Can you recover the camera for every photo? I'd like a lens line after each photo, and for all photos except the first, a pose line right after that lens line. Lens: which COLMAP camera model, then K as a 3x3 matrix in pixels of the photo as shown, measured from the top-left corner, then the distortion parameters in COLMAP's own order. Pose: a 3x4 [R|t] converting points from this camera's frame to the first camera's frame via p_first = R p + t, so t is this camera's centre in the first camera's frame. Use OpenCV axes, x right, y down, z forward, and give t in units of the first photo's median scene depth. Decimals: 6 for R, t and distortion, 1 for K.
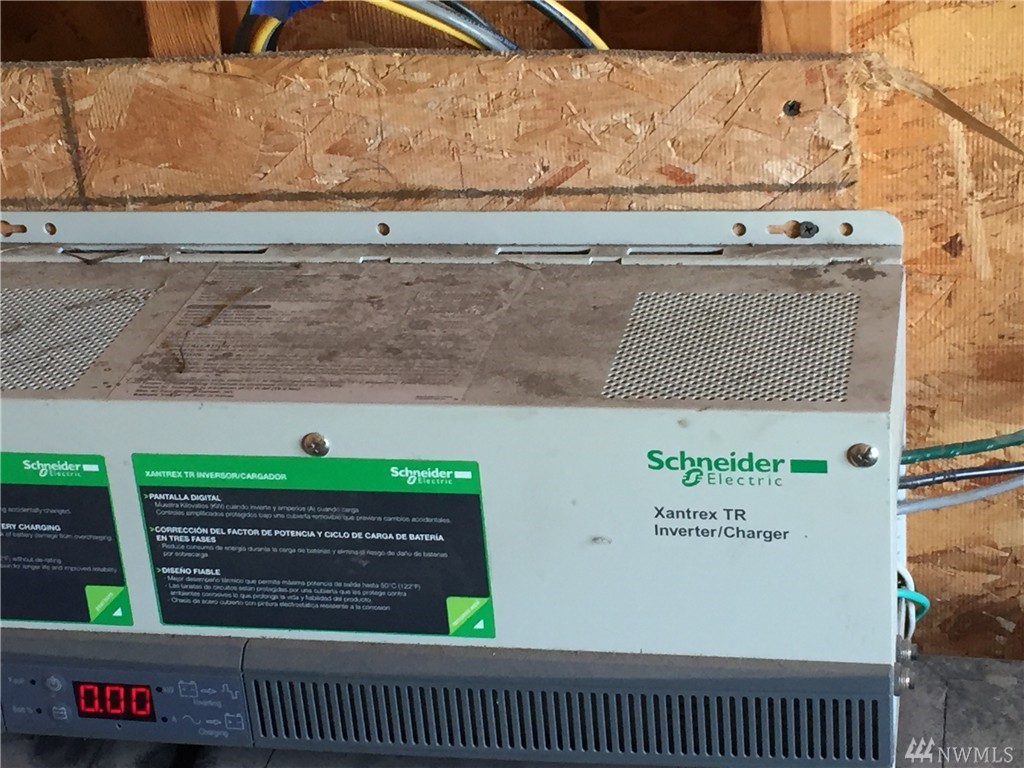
lens RADIAL K [[2130.1, 0, 511.4], [0, 2130.1, 384.0], [0, 0, 1]] dist [0.043231, 0.000000]
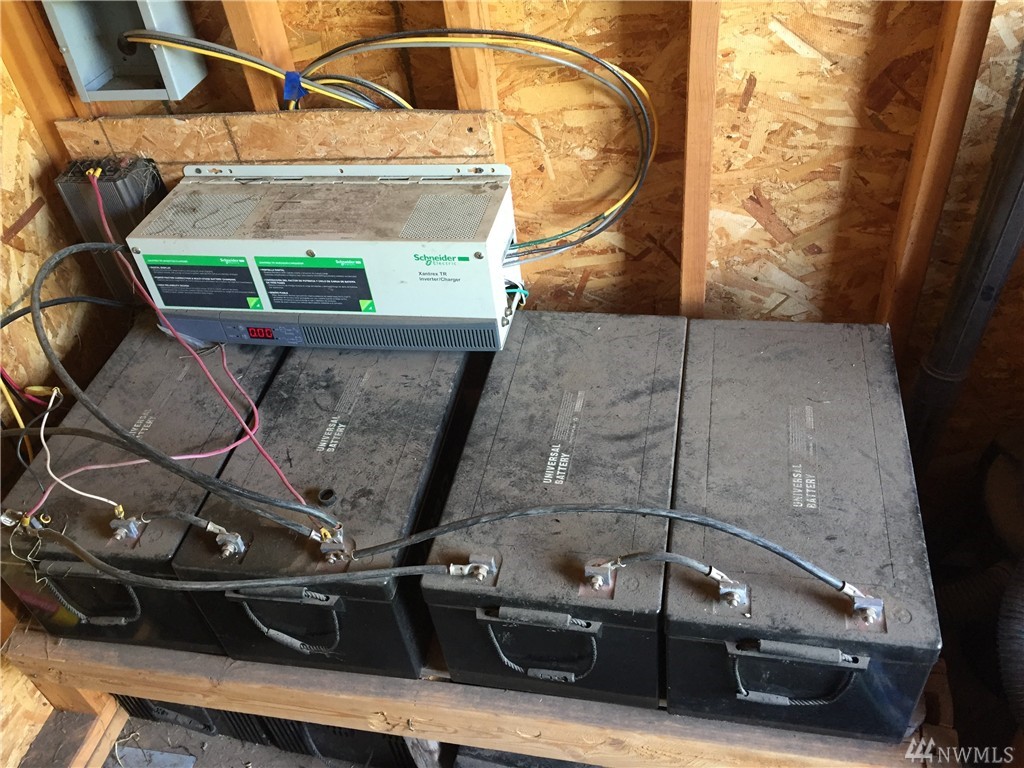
lens RADIAL K [[874.7, 0, 512.5], [0, 874.7, 383.5], [0, 0, 1]] dist [0.060090, -0.074241]
pose [[0.999613, -0.026825, -0.007362, 0.187704], [0.027816, 0.966849, 0.253828, -0.095593], [0.000309, -0.253934, 0.967221, -0.262611]]
